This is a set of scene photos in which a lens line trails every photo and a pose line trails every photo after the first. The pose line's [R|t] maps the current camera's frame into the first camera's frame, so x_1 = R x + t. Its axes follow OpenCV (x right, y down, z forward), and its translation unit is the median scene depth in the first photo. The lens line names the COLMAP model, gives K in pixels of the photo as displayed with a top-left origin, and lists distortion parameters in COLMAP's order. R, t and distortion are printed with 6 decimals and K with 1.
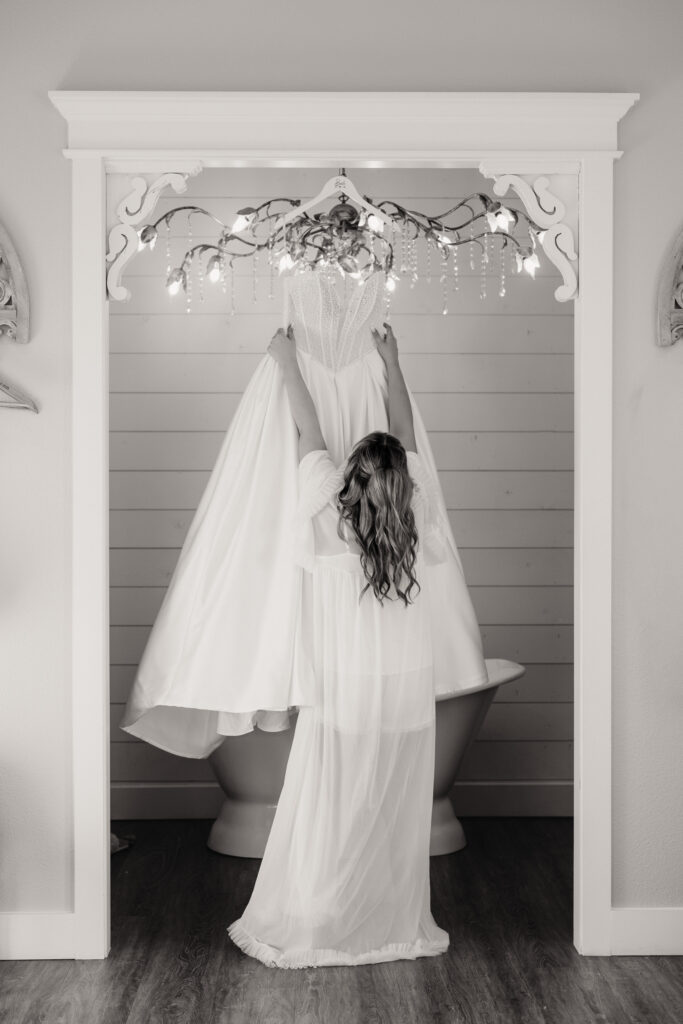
lens RADIAL K [[1785.6, 0, 341.5], [0, 1785.6, 512.0], [0, 0, 1]] dist [-0.038813, 0.113112]
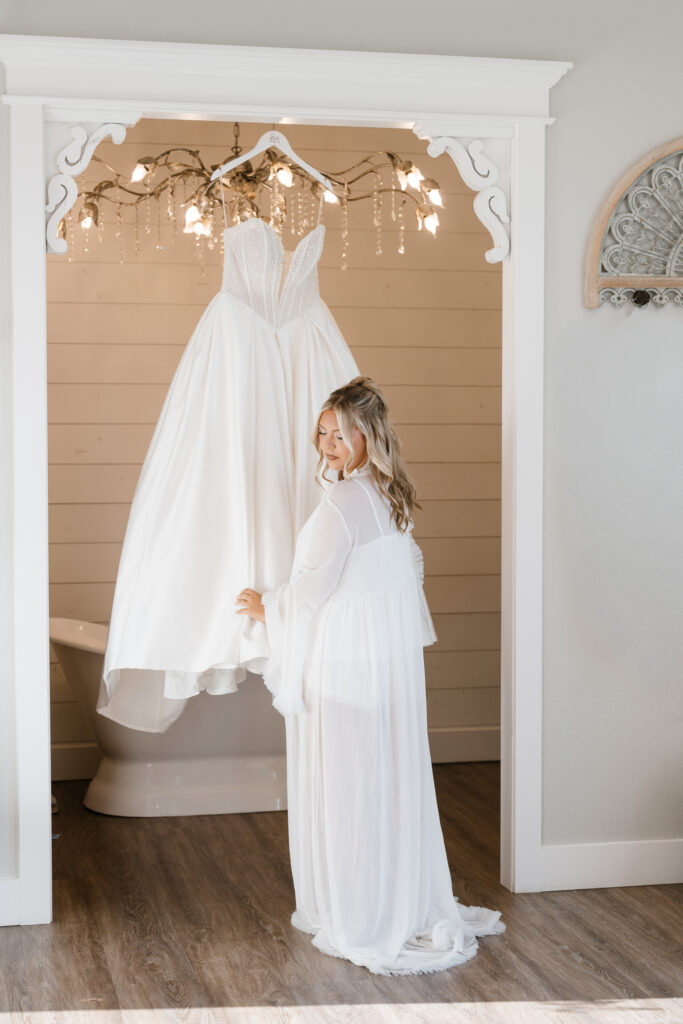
lens RADIAL K [[1855.8, 0, 341.5], [0, 1855.8, 512.0], [0, 0, 1]] dist [0.144288, -1.114119]
pose [[0.975896, -0.010000, 0.218009, -0.197818], [0.002864, 0.999450, 0.033026, -0.009961], [-0.218219, -0.031606, 0.975388, -0.034417]]
